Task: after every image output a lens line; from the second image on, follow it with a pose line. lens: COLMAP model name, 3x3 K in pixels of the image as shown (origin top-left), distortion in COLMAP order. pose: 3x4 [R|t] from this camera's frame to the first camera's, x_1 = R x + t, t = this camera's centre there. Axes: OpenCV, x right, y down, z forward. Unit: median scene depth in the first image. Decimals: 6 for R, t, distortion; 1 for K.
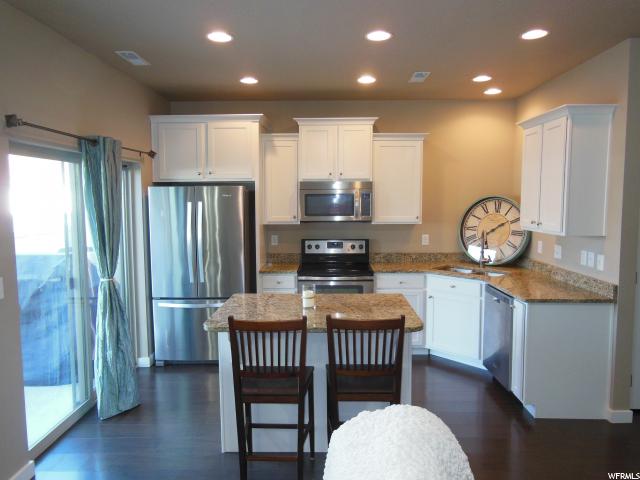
lens RADIAL K [[467.5, 0, 319.6], [0, 467.5, 217.2], [0, 0, 1]] dist [-0.001563, 0.098747]
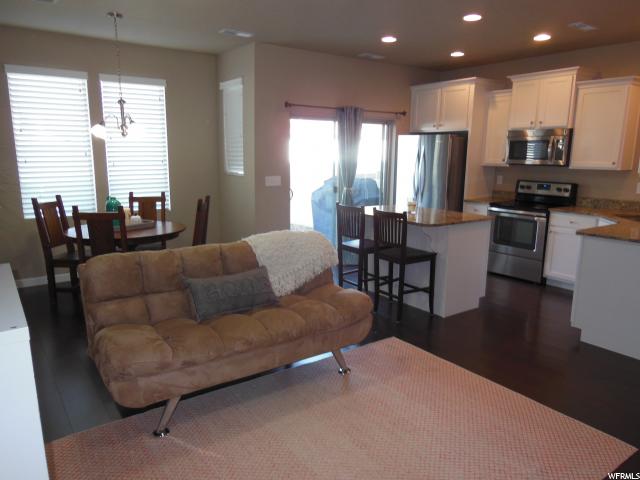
lens RADIAL K [[467.5, 0, 319.6], [0, 467.5, 217.2], [0, 0, 1]] dist [-0.001563, 0.098747]
pose [[0.589502, 0.131564, -0.796981, 0.667158], [-0.058834, 0.991020, 0.120078, 0.029665], [0.805622, -0.023897, 0.591948, -0.114273]]
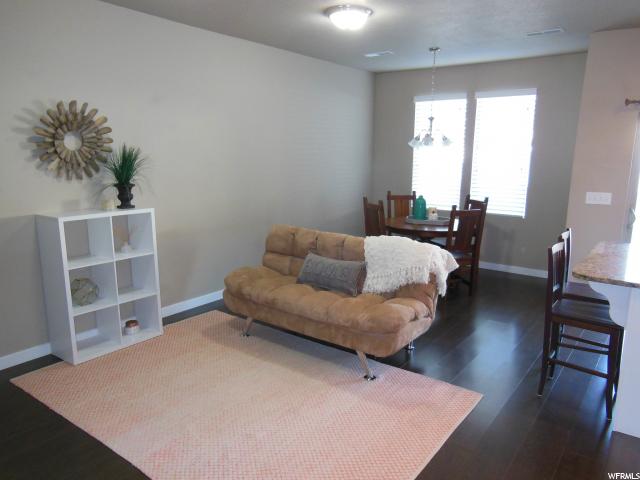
lens RADIAL K [[439.6, 0, 320.5], [0, 439.6, 233.7], [0, 0, 1]] dist [-0.002850, -0.001631]
pose [[-0.546767, 0.162900, -0.821285, 0.715483], [-0.053397, 0.972110, 0.228365, -0.018144], [0.835581, 0.168717, -0.522819, 0.494890]]
